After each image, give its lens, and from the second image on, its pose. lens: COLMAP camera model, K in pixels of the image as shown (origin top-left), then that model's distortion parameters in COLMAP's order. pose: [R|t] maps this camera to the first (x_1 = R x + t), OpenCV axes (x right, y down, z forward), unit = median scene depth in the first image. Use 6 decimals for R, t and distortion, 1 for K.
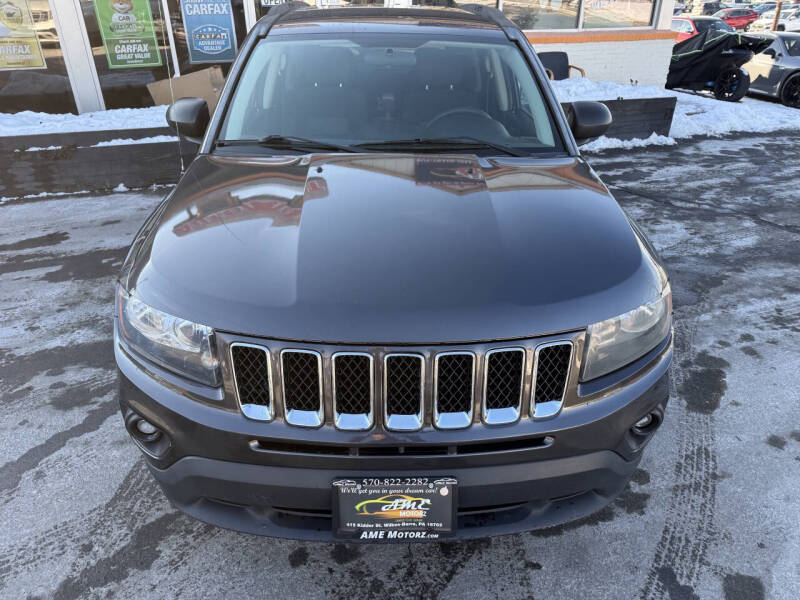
lens RADIAL K [[569.5, 0, 395.4], [0, 569.5, 303.4], [0, 0, 1]] dist [0.026307, -0.030725]
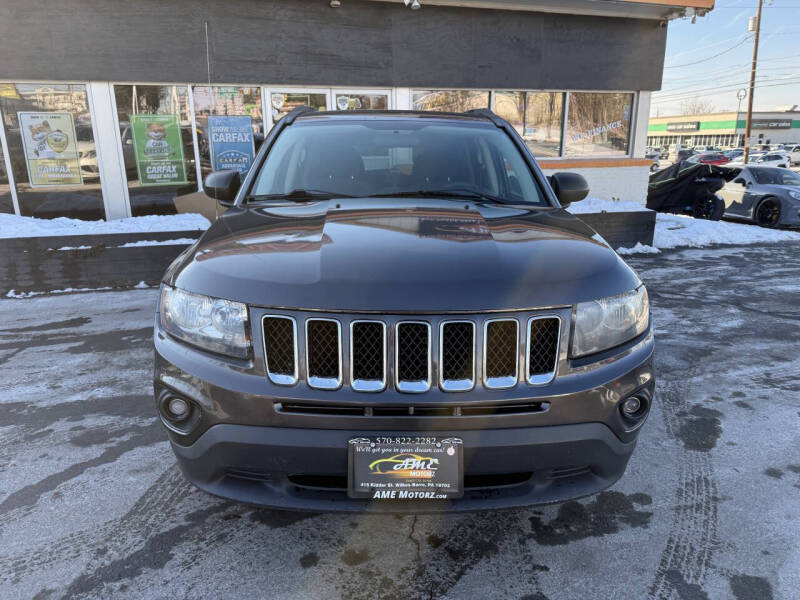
lens RADIAL K [[569.5, 0, 395.4], [0, 569.5, 302.1], [0, 0, 1]] dist [0.026307, -0.030725]
pose [[0.999995, -0.002182, -0.002138, -0.011418], [0.001637, 0.973650, -0.228041, 0.198718], [0.002580, 0.228036, 0.973649, -0.079958]]
